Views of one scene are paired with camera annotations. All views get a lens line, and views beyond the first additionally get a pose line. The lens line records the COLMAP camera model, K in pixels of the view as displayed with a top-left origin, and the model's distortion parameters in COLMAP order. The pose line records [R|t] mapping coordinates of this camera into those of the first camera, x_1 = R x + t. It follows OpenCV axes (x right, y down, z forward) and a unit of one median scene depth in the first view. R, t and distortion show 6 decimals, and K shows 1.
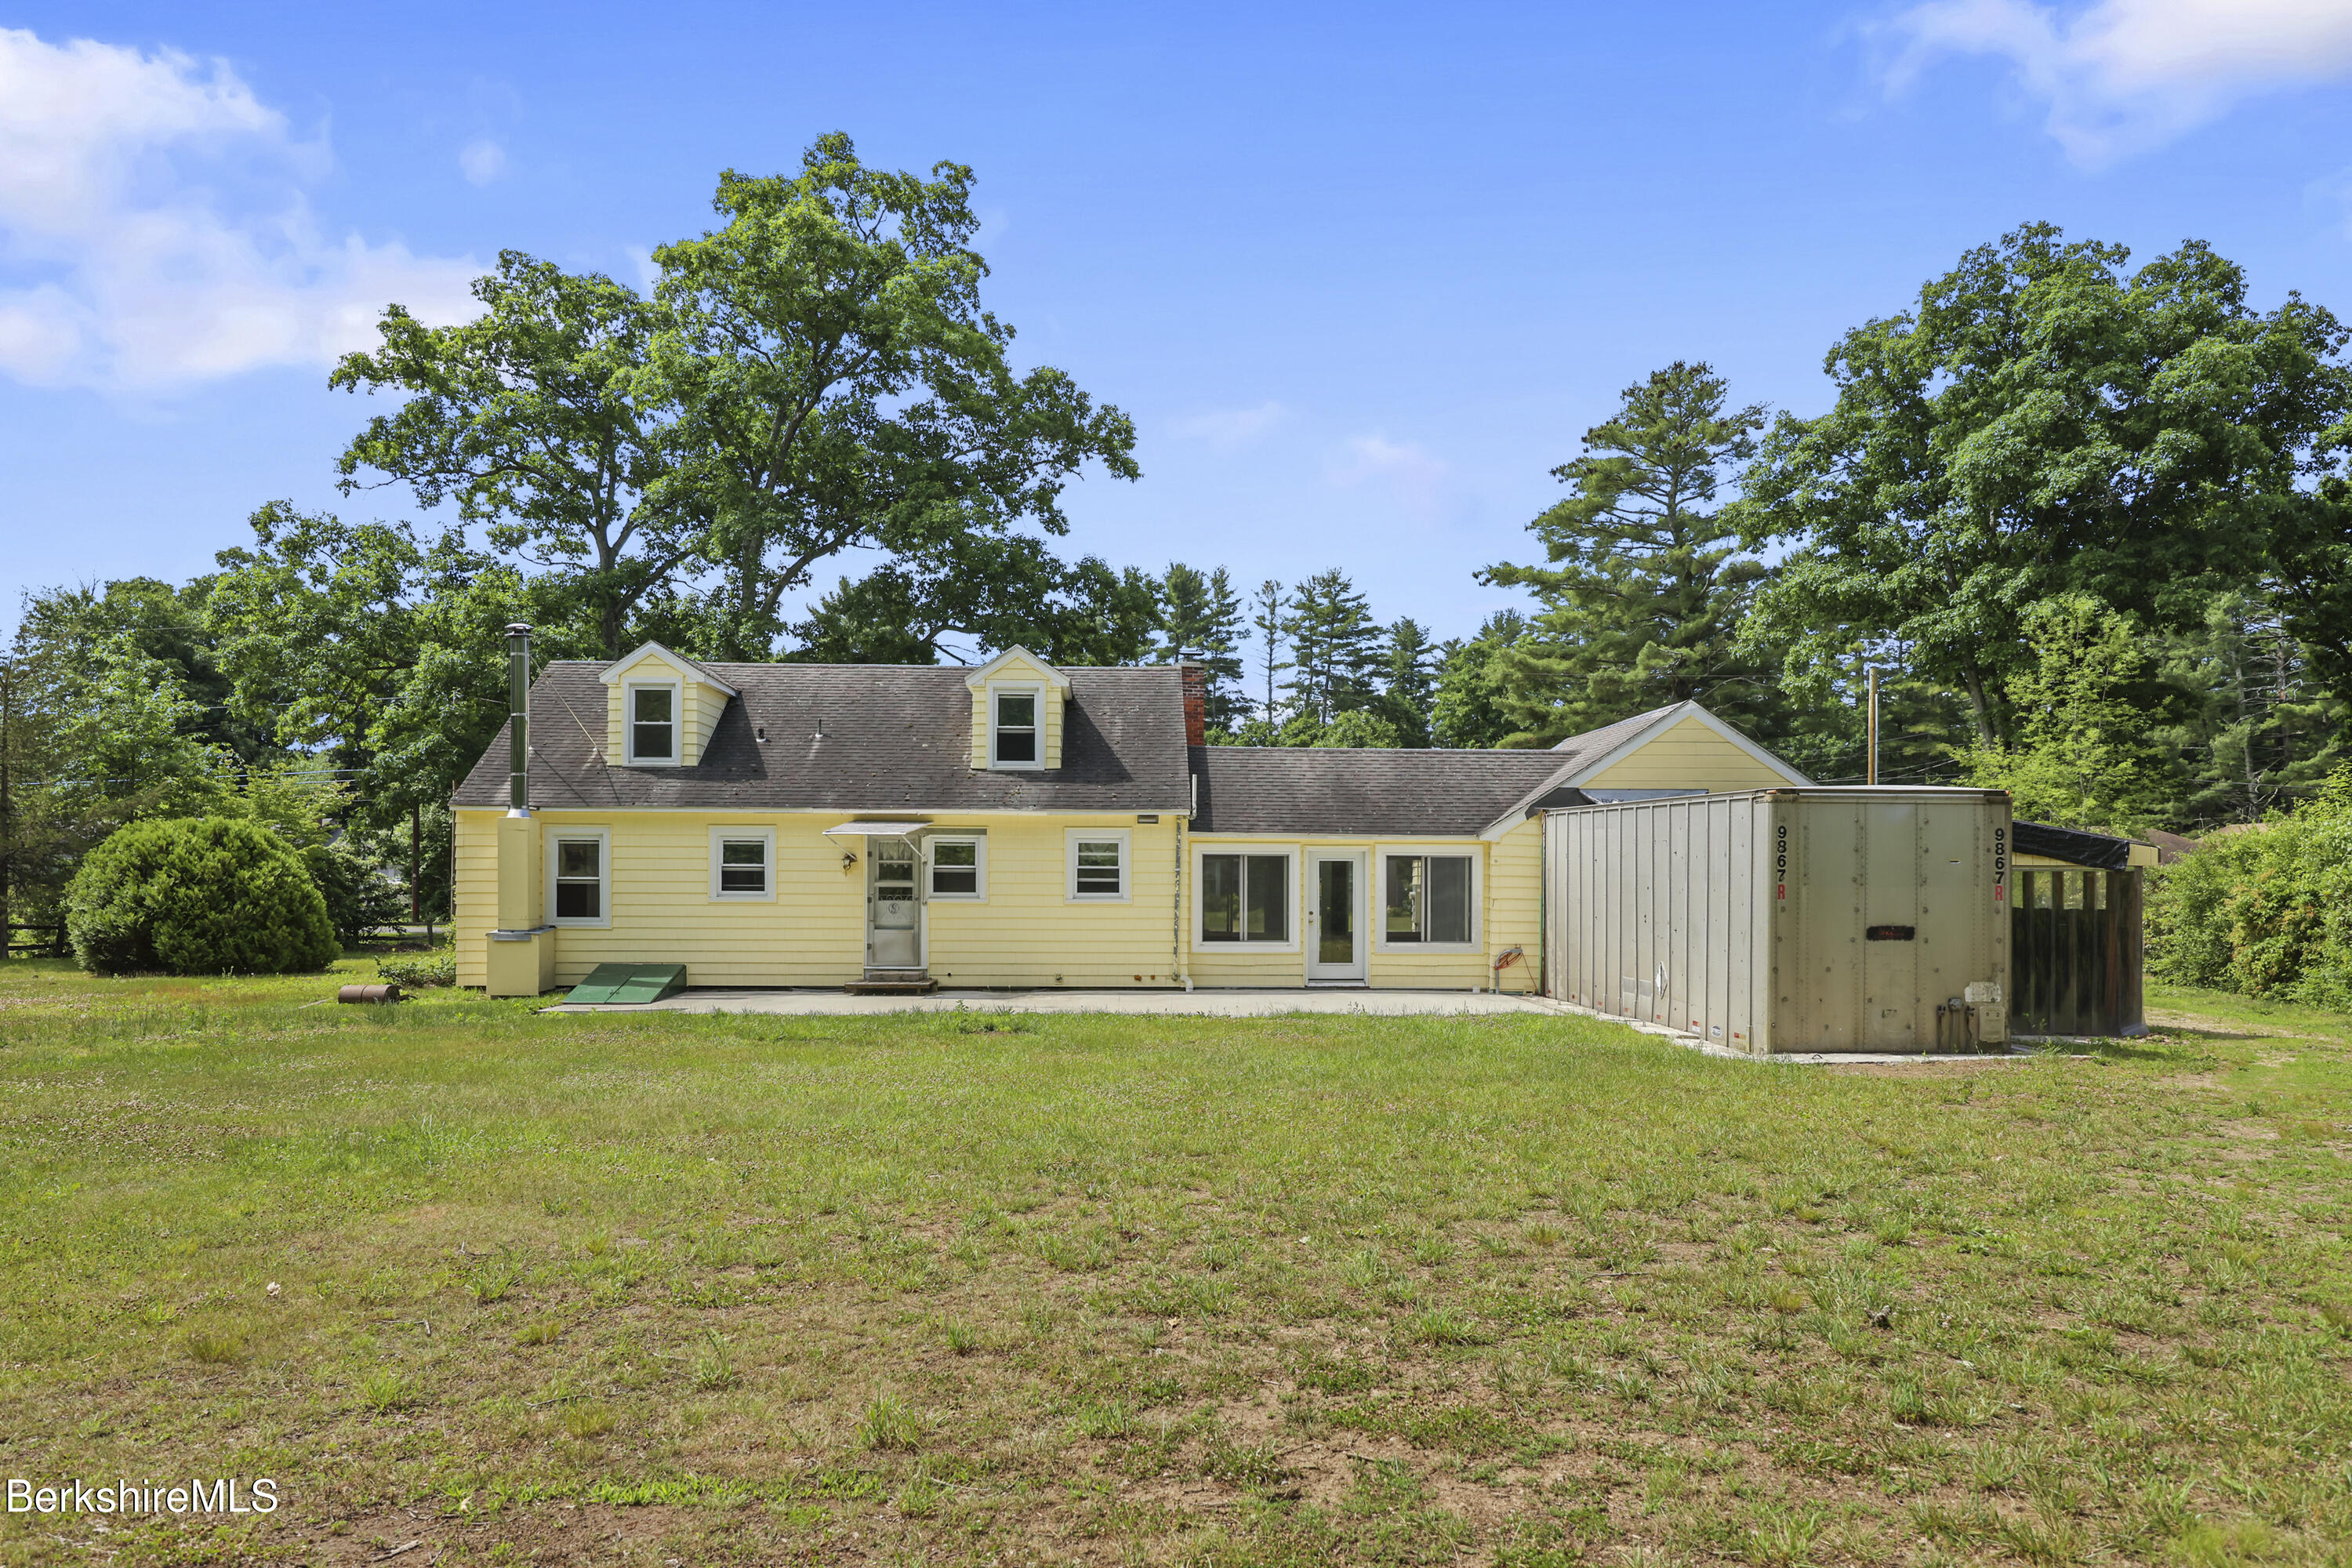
lens RADIAL K [[1527.2, 0, 1172.5], [0, 1527.2, 891.7], [0, 0, 1]] dist [-0.002952, -0.000785]
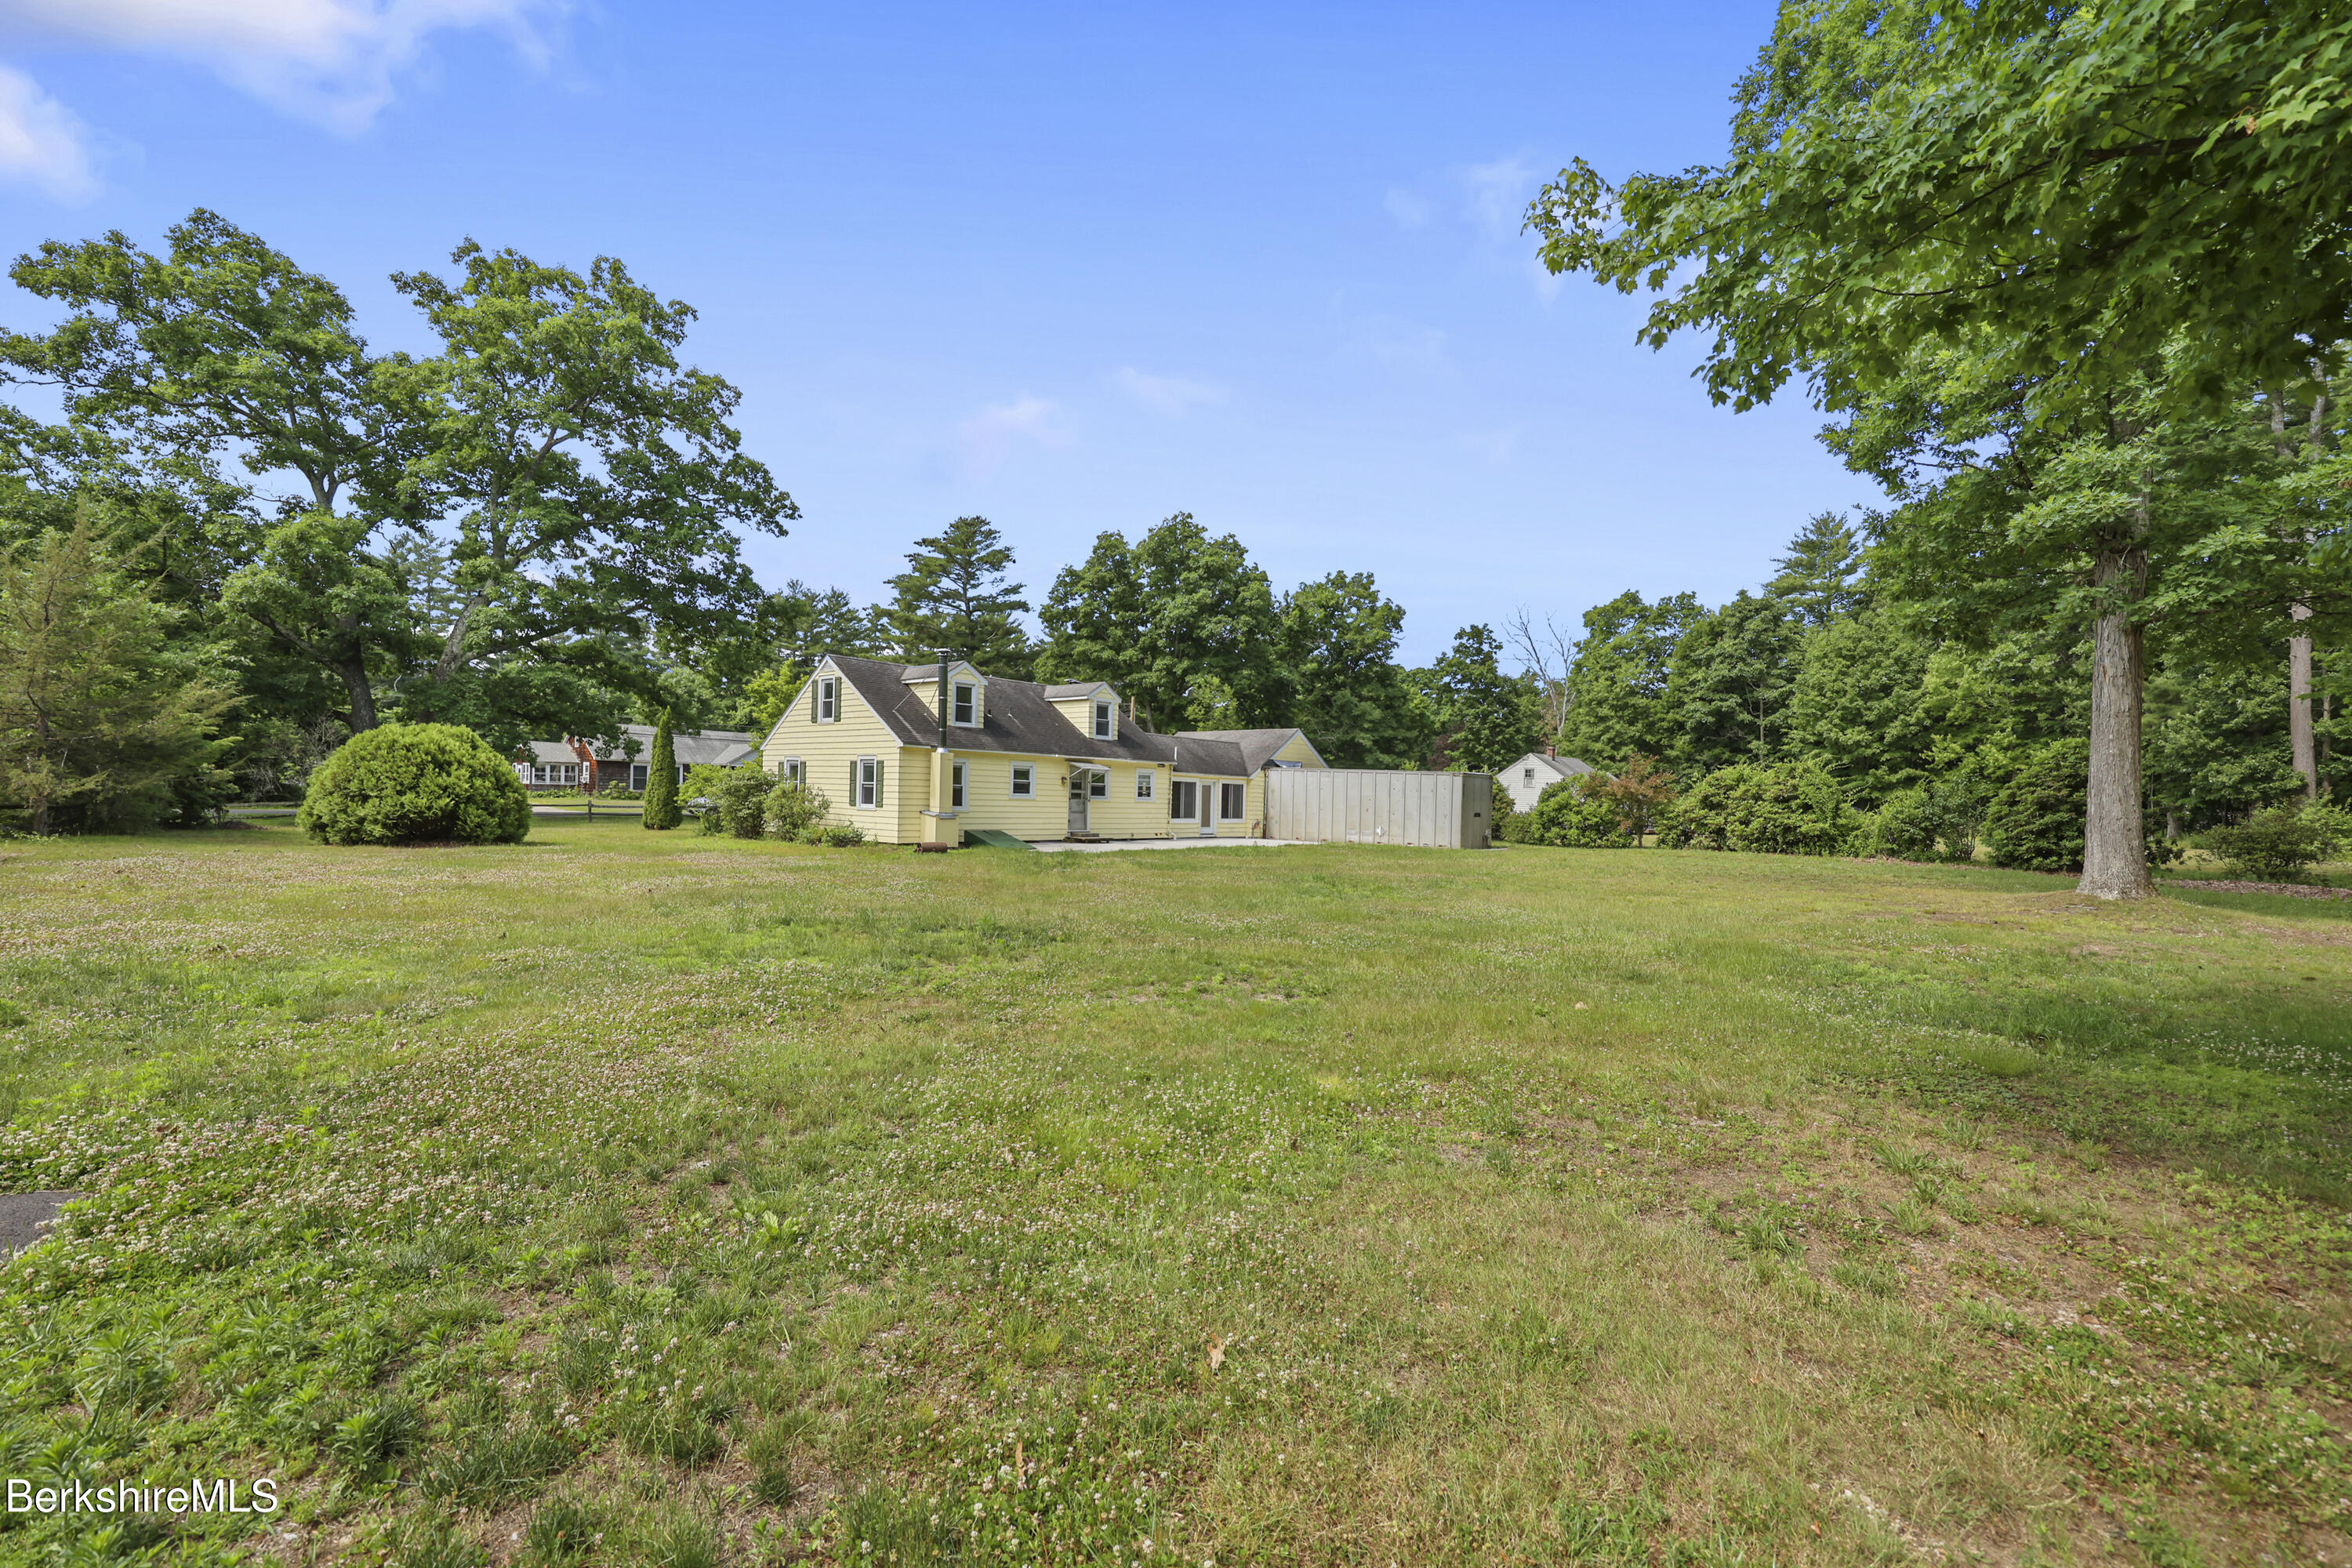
lens RADIAL K [[945.3, 0, 1176.0], [0, 945.3, 784.0], [0, 0, 1]] dist [-0.000377, 0.000378]
pose [[0.692862, 0.025074, 0.720634, -1.019851], [-0.022286, 0.999662, -0.013357, -0.000924], [-0.720726, -0.006806, 0.693187, -0.009516]]
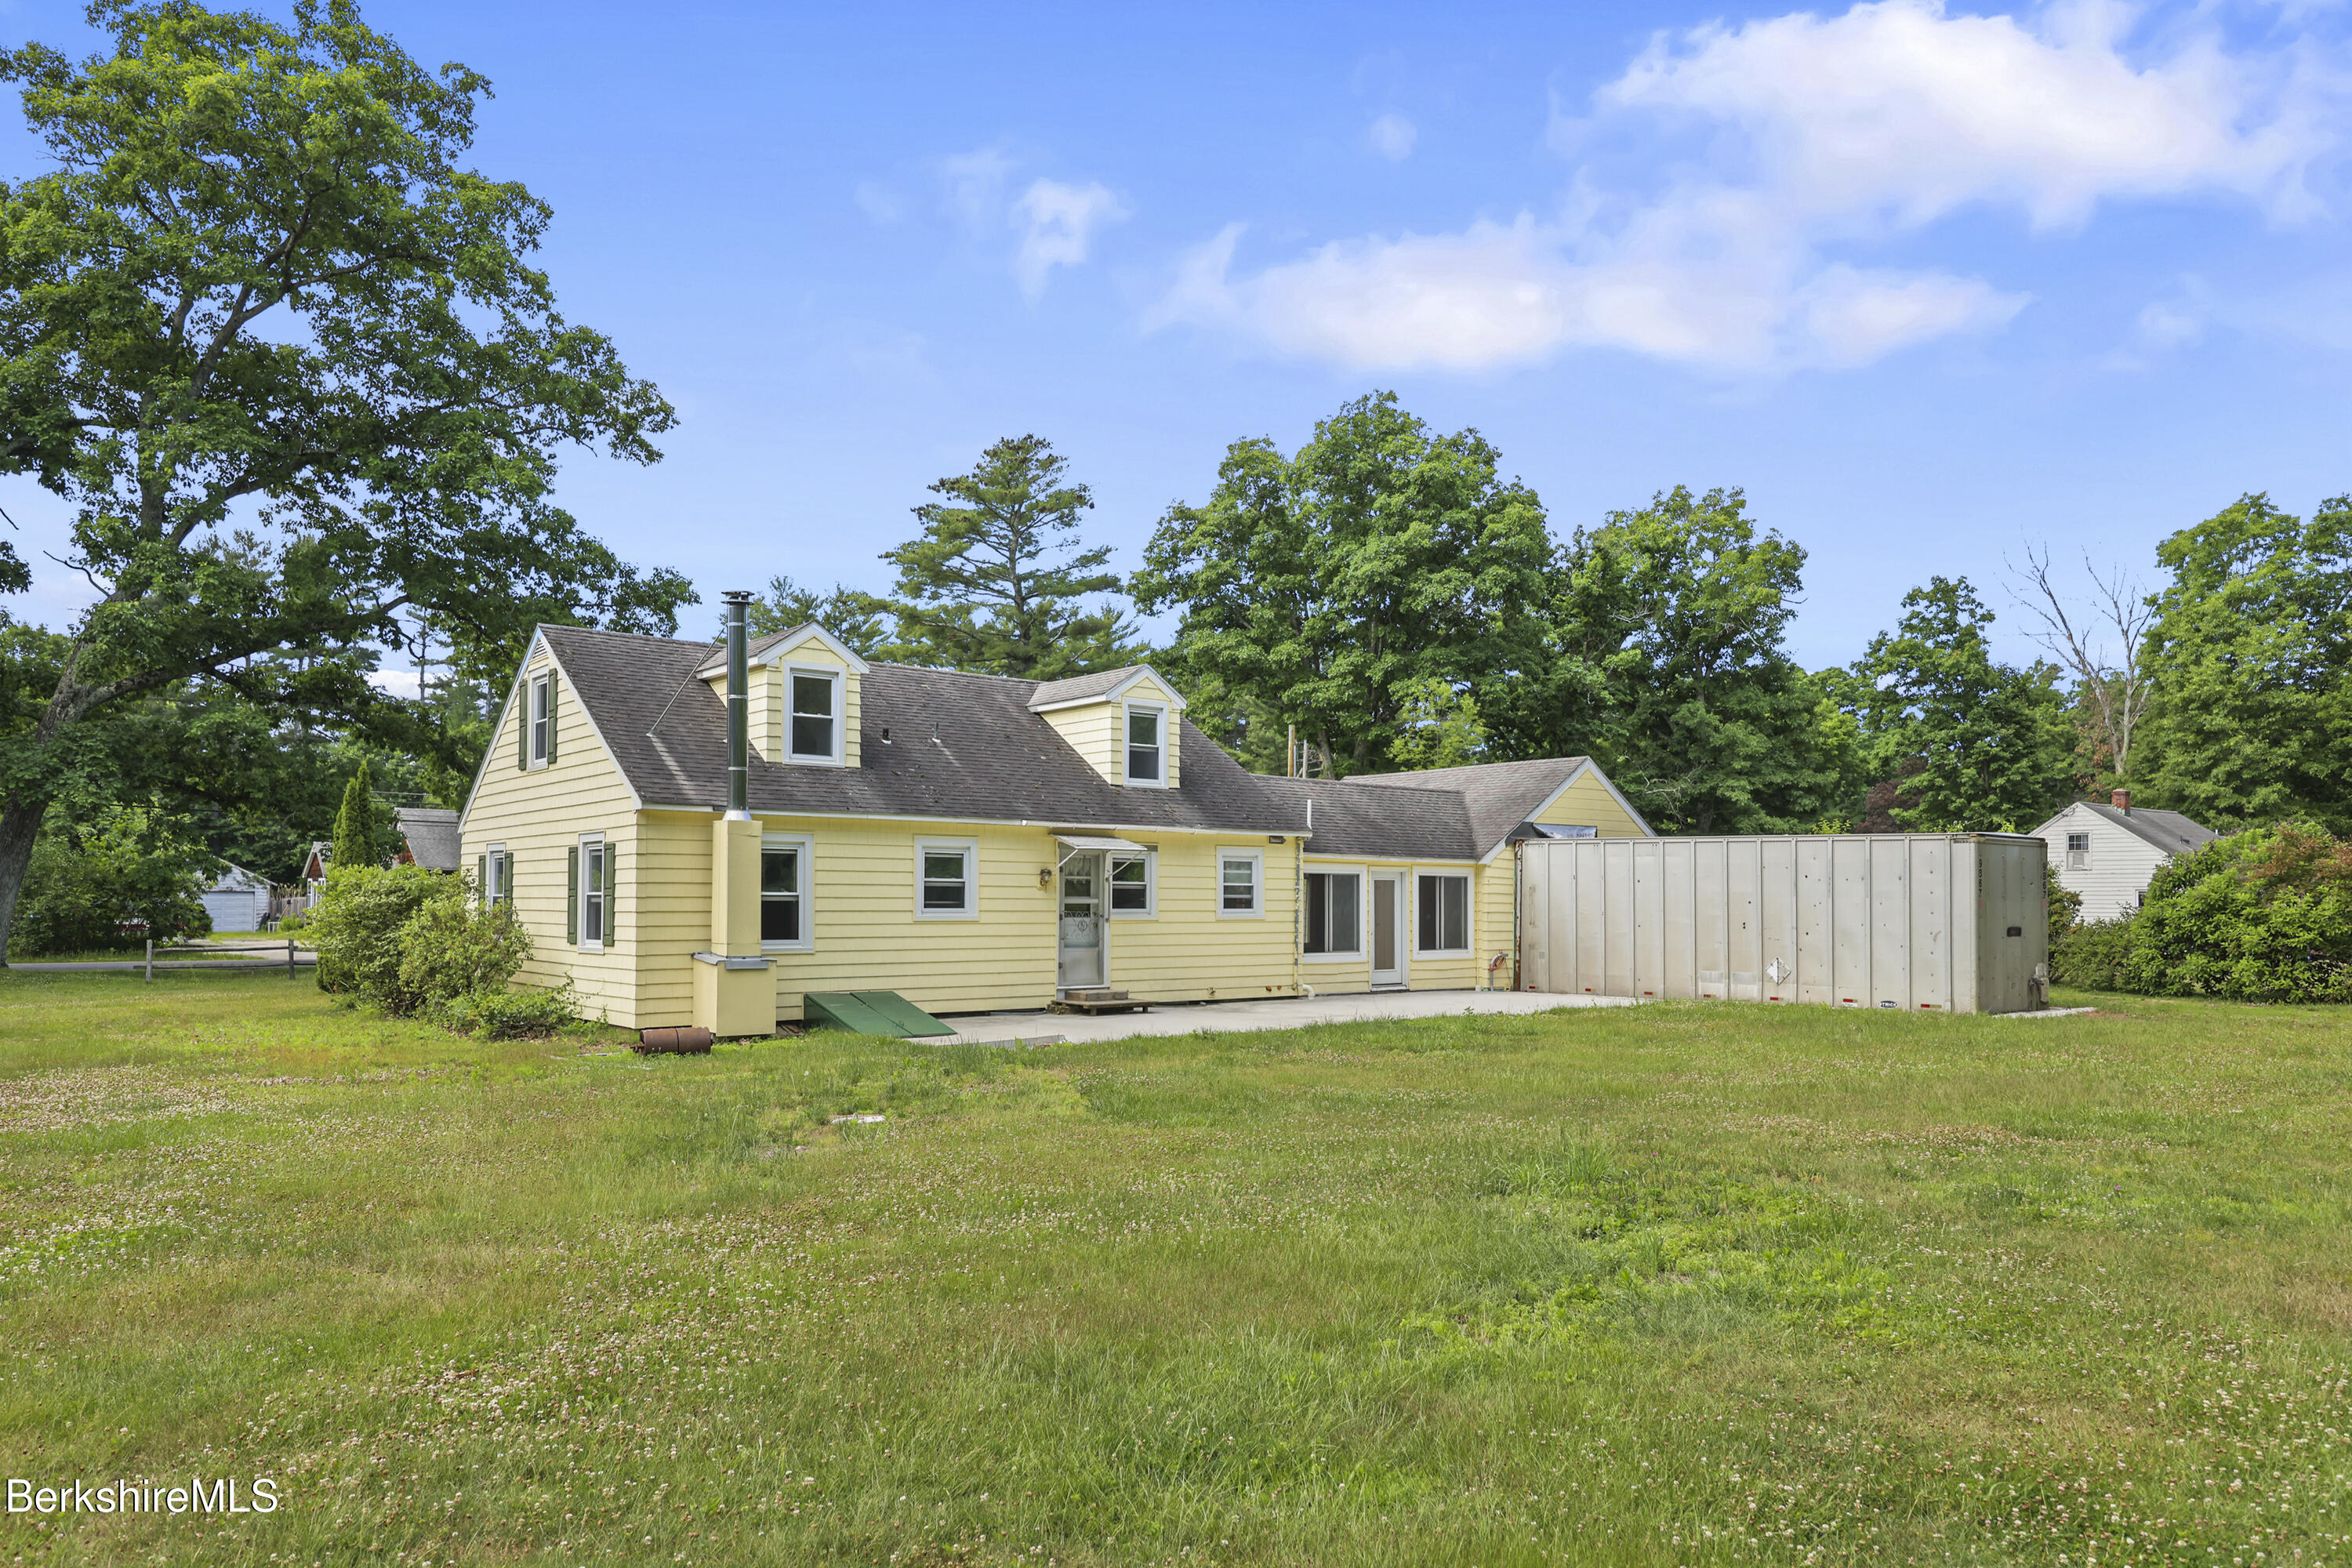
lens RADIAL K [[1494.8, 0, 1170.9], [0, 1494.8, 868.7], [0, 0, 1]] dist [-0.006662, 0.000255]
pose [[0.803394, 0.012793, 0.595310, -0.692596], [0.002216, 0.999698, -0.024474, -0.001666], [-0.595443, 0.020982, 0.803124, 0.197728]]
